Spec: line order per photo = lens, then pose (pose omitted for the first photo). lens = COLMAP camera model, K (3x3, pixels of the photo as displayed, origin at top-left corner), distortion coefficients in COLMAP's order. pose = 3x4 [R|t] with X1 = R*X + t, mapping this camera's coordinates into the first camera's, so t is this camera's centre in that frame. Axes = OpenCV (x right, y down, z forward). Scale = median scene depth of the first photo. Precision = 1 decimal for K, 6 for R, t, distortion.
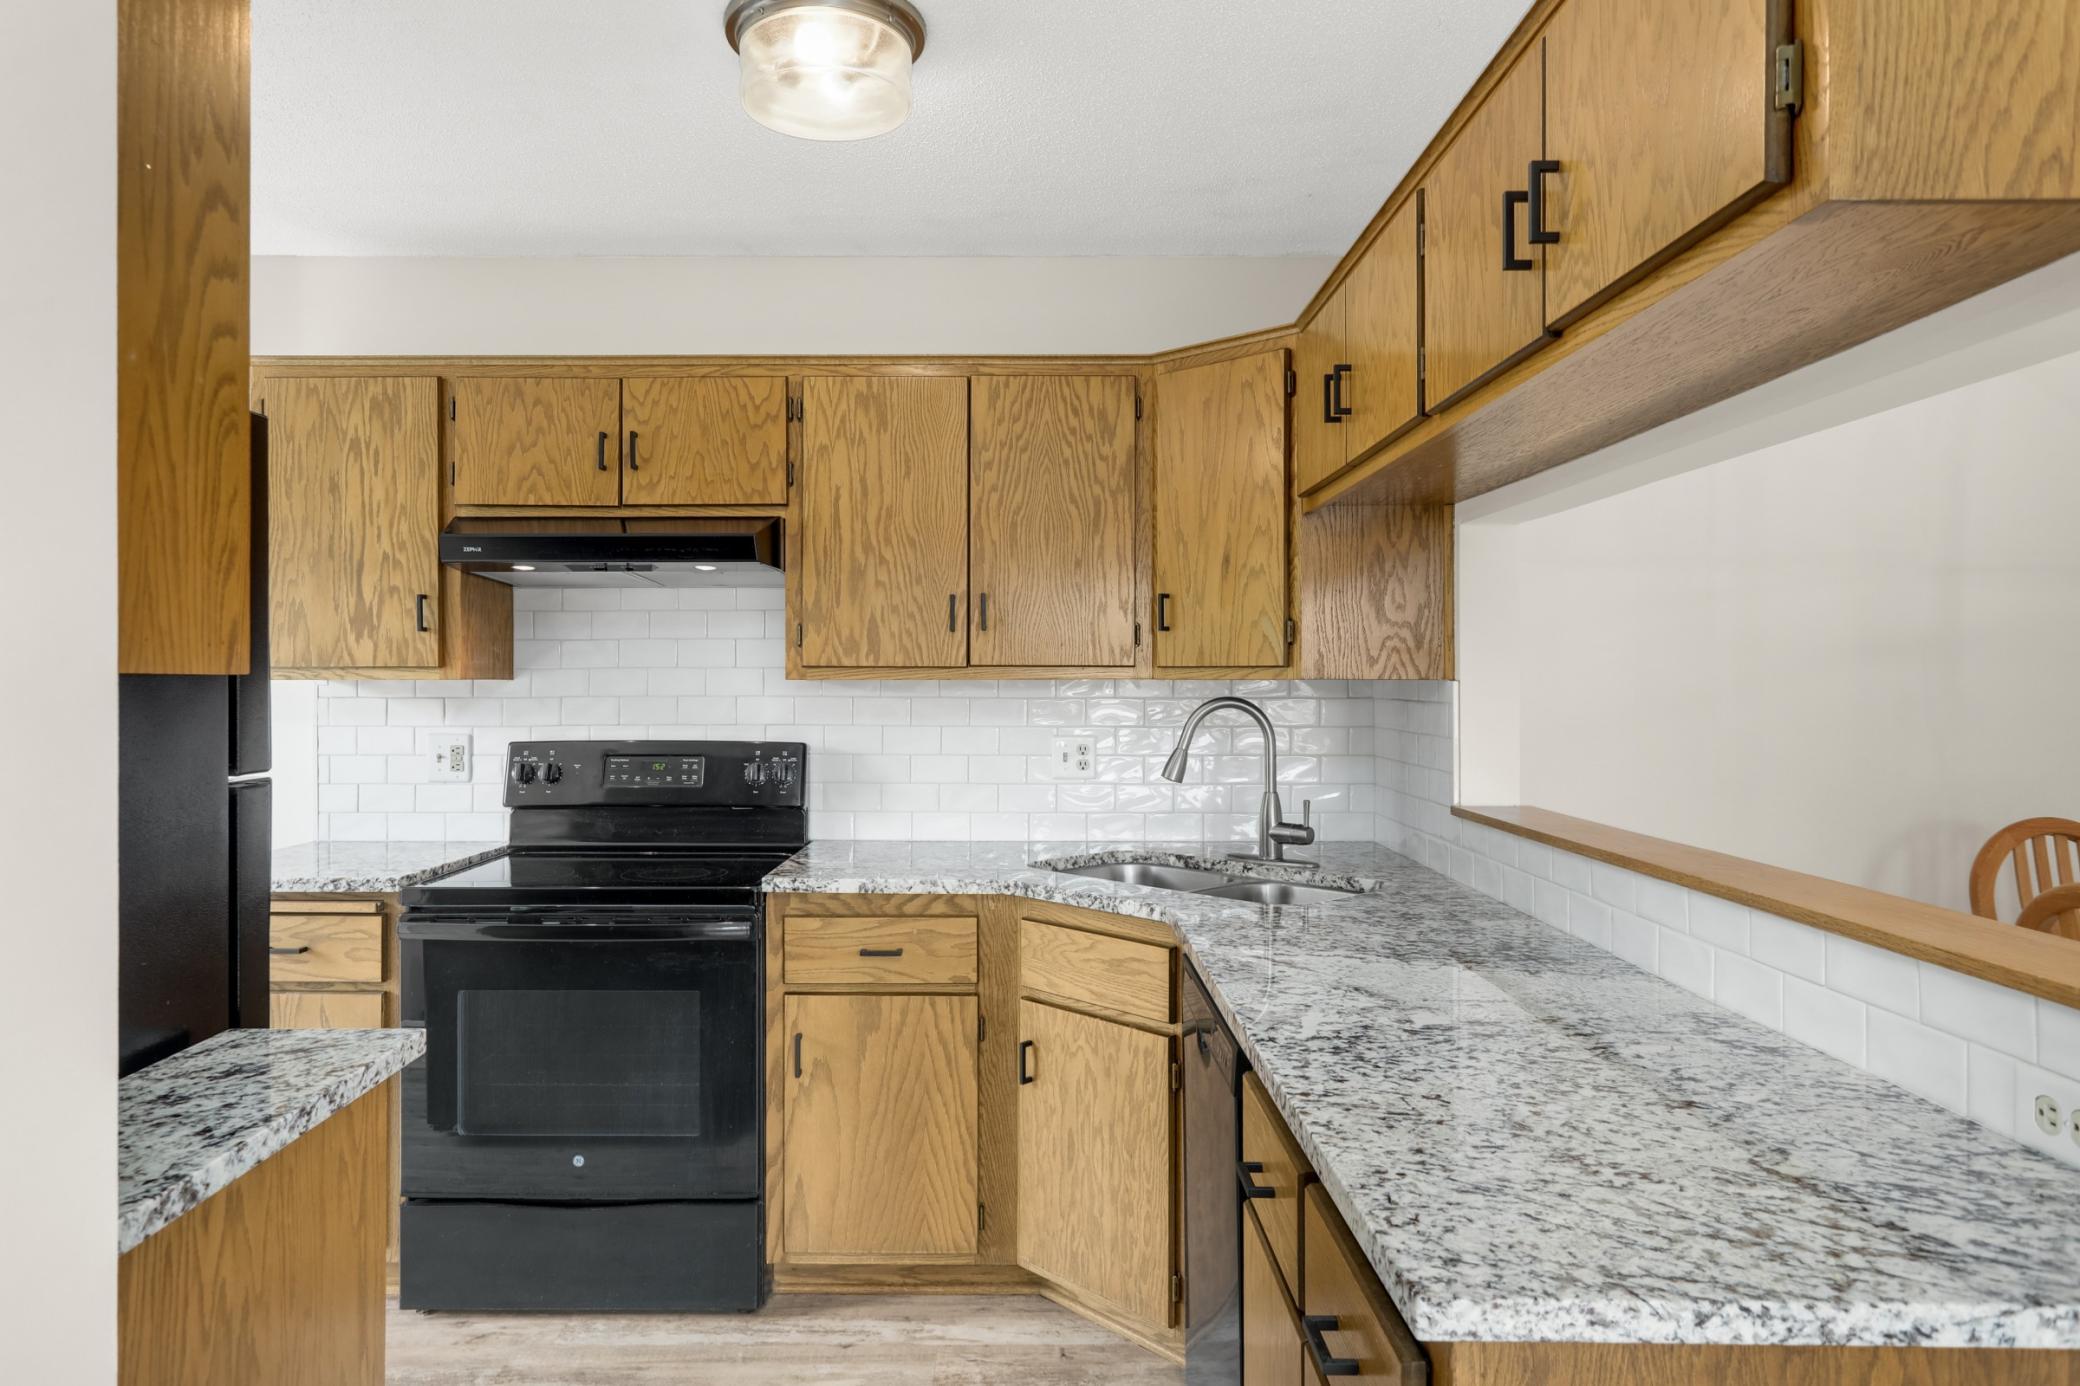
lens RADIAL K [[1372.5, 0, 1047.2], [0, 1372.5, 683.3], [0, 0, 1]] dist [0.032039, -0.000531]
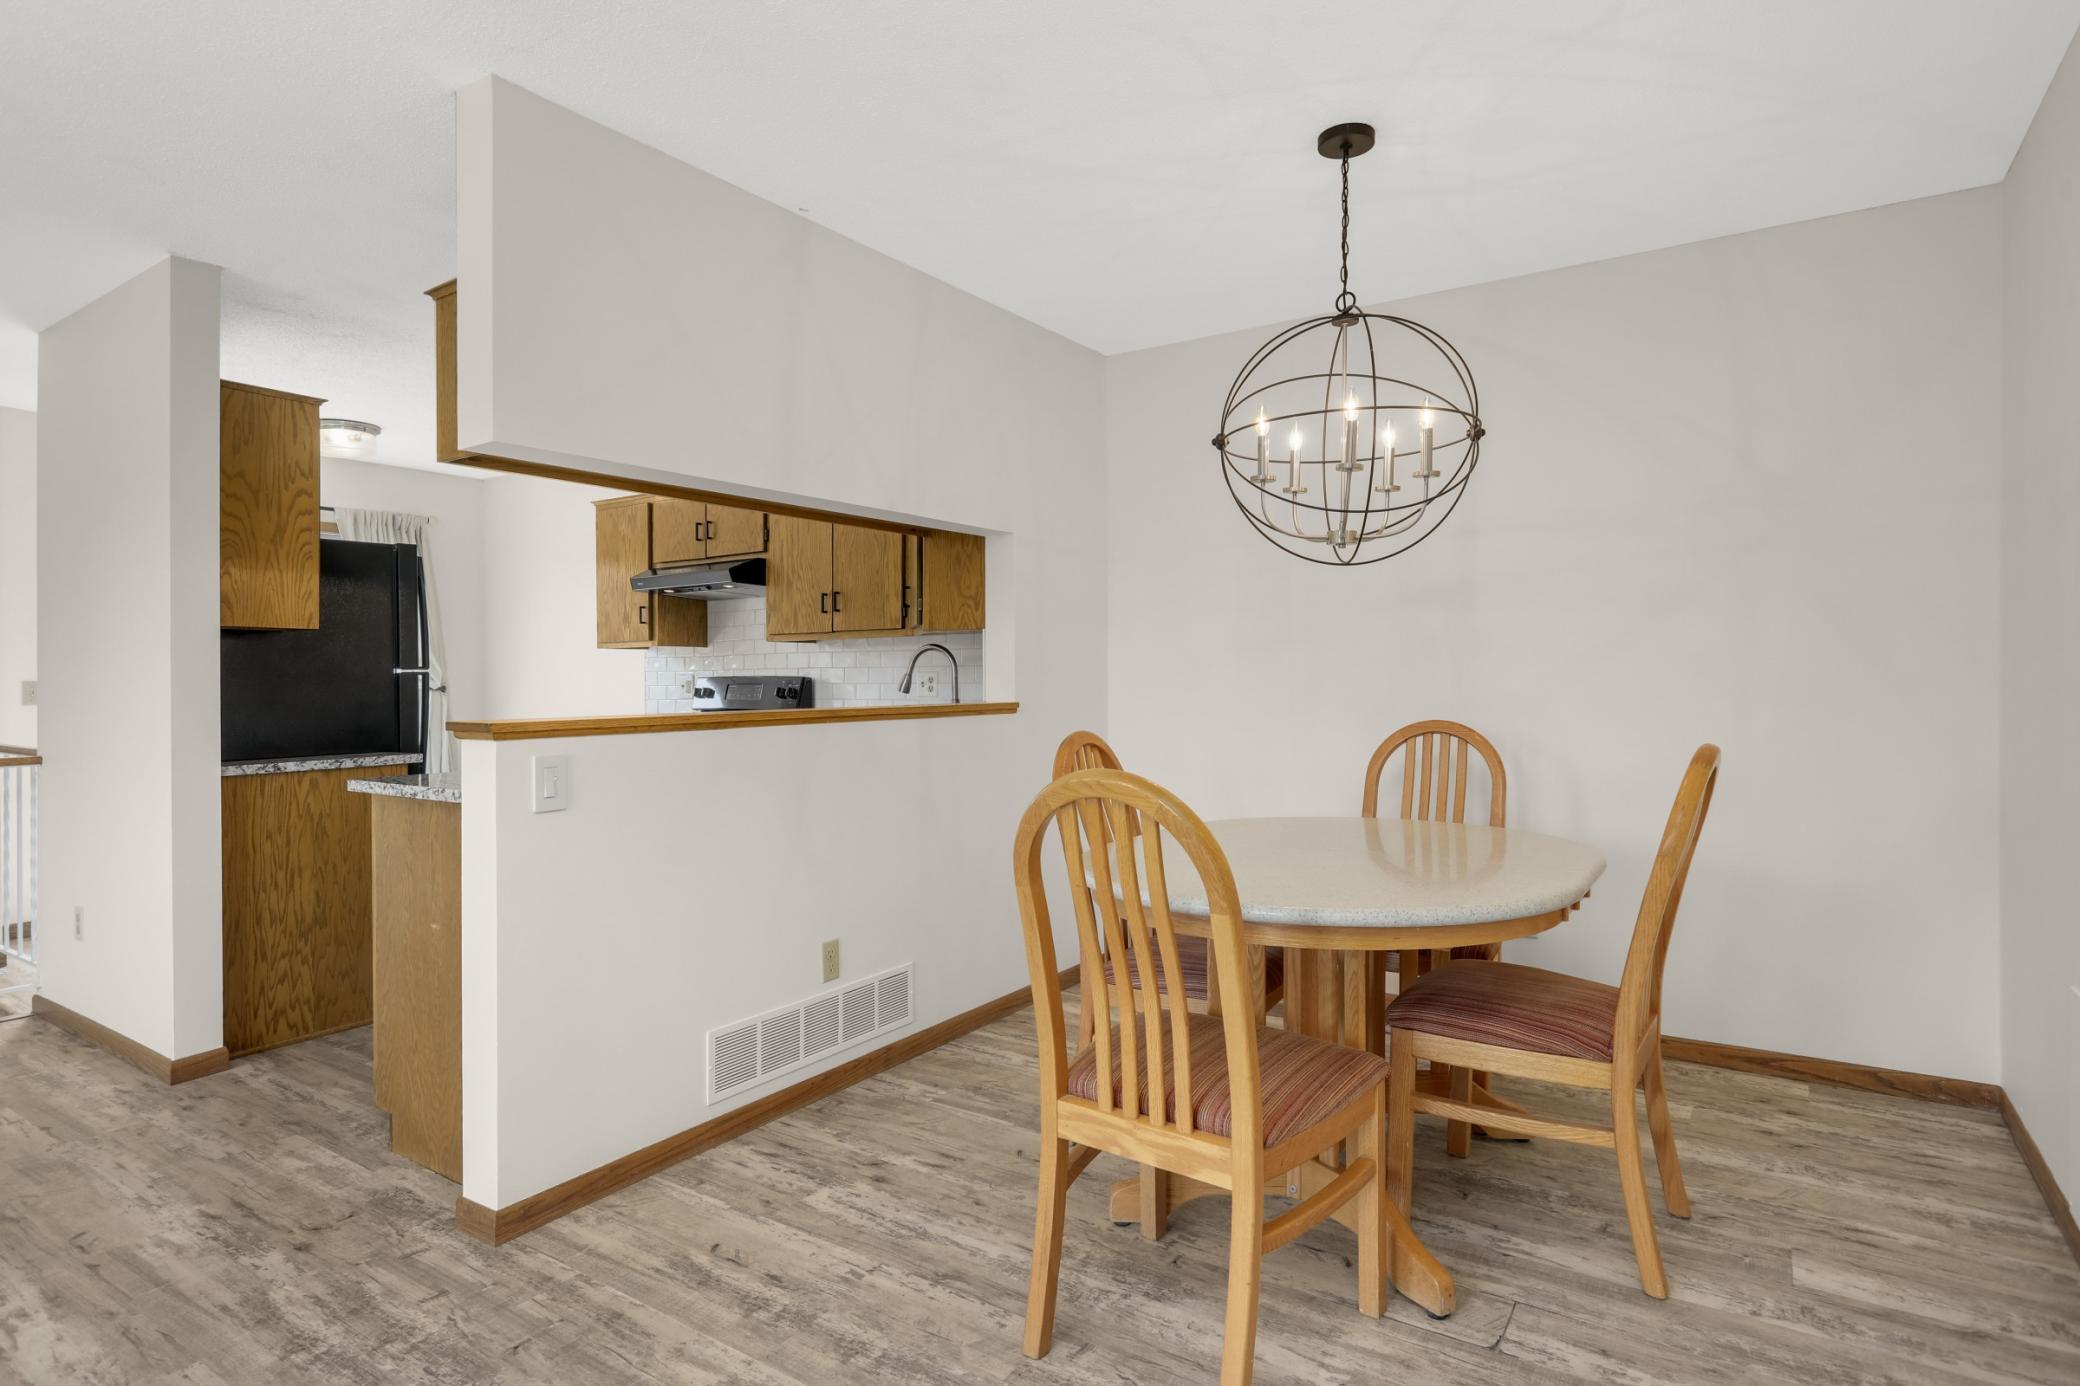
lens RADIAL K [[1098.8, 0, 933.7], [0, 1098.8, 692.5], [0, 0, 1]] dist [0.003101, 0.002056]
pose [[0.814144, 0.000762, -0.580663, 1.071173], [0.007439, 0.999903, 0.011743, 0.061957], [0.580615, -0.013880, 0.814060, -0.156390]]
